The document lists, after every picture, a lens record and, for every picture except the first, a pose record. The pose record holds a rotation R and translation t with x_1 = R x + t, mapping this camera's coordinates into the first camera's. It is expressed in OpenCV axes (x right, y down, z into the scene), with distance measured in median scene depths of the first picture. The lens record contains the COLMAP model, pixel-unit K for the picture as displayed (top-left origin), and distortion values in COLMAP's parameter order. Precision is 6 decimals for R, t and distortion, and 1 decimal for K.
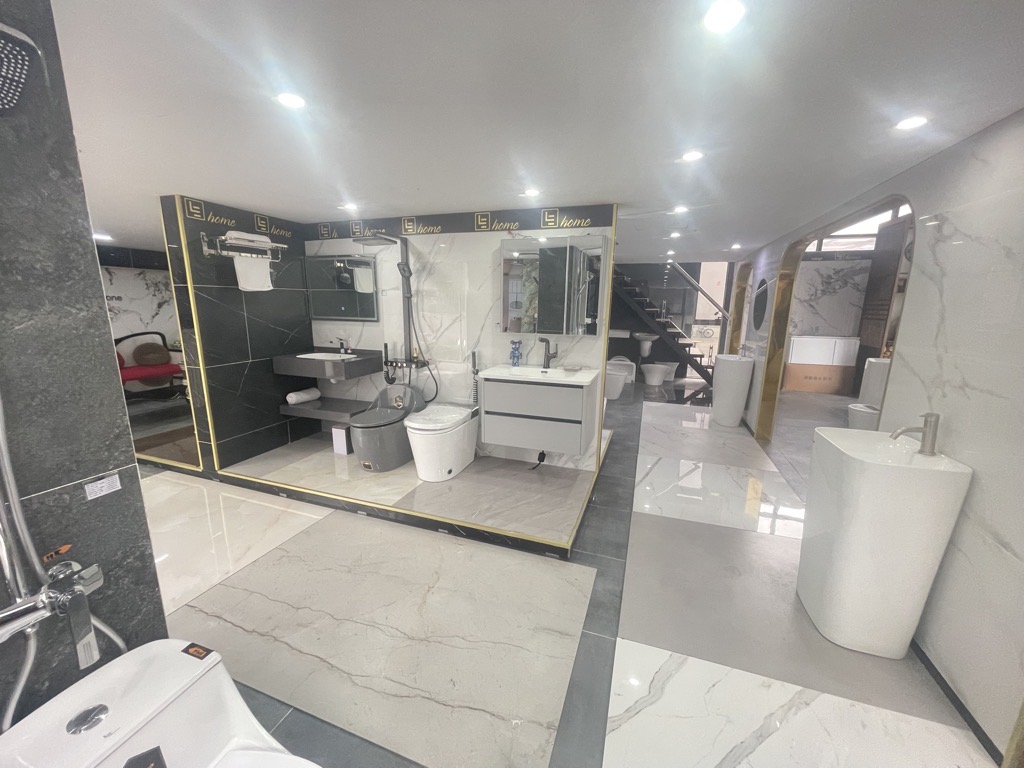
lens RADIAL K [[411.9, 0, 505.5], [0, 411.9, 388.8], [0, 0, 1]] dist [-0.000358, 0.003618]
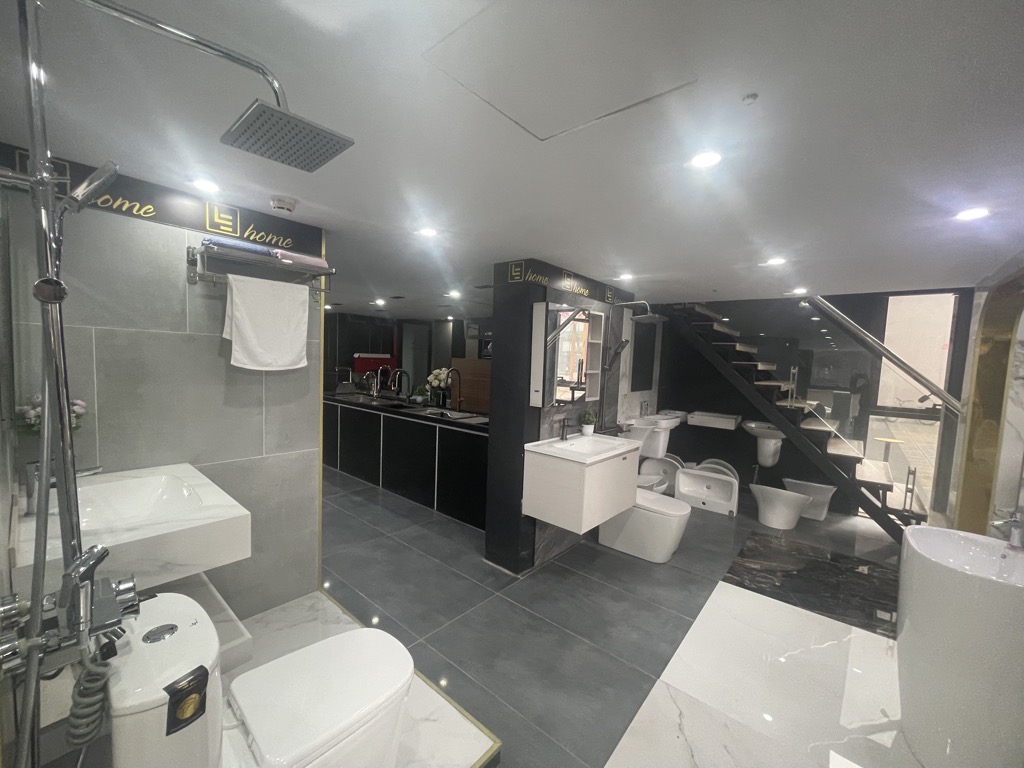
lens RADIAL K [[411.9, 0, 505.5], [0, 411.9, 388.8], [0, 0, 1]] dist [-0.000358, 0.003618]
pose [[0.941055, 0.051698, -0.334279, 0.202106], [-0.104582, 0.984299, -0.142189, -0.070148], [0.321680, 0.168767, 0.931686, 0.373561]]
